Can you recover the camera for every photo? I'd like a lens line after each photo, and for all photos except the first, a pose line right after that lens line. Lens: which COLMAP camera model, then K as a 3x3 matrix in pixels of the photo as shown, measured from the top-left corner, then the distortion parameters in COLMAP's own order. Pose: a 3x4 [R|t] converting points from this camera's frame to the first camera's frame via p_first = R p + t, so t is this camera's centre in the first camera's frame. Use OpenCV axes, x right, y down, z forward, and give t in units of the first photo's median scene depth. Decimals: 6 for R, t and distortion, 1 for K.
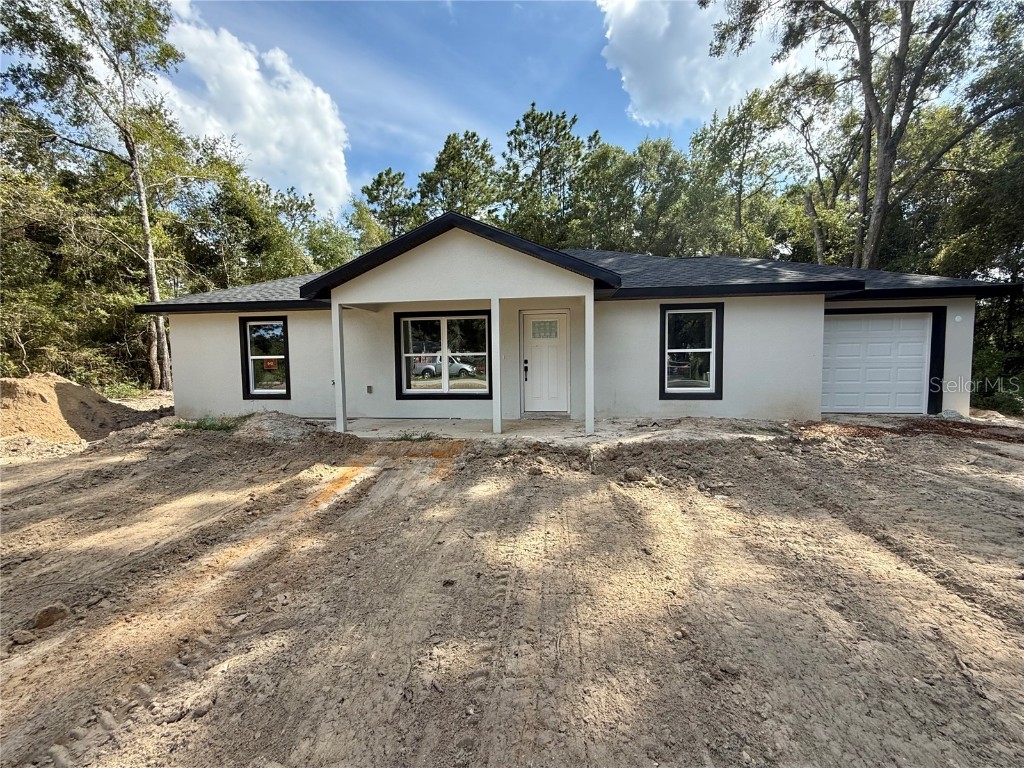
lens RADIAL K [[446.0, 0, 512.2], [0, 446.0, 367.9], [0, 0, 1]] dist [0.012932, -0.000423]
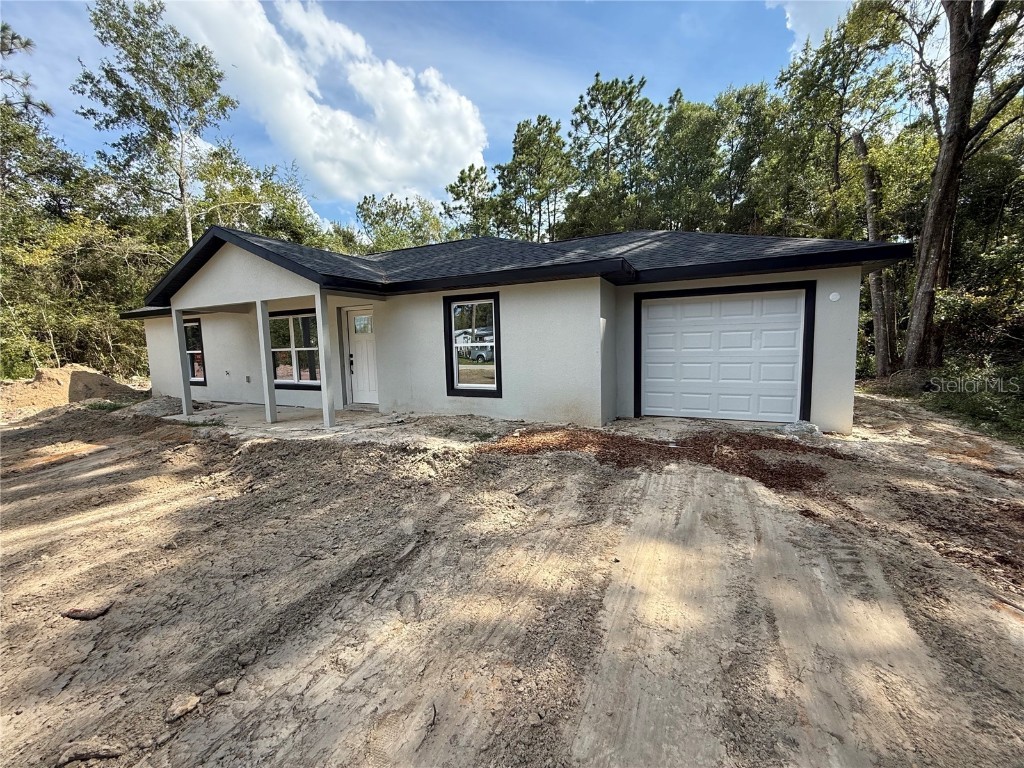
lens RADIAL K [[409.1, 0, 512.0], [0, 409.1, 384.0], [0, 0, 1]] dist [0.002181, -0.000225]
pose [[0.950125, 0.020753, -0.311179, 0.156005], [0.008983, 0.995548, 0.093823, -0.007770], [0.311741, -0.091939, 0.945709, 0.043128]]
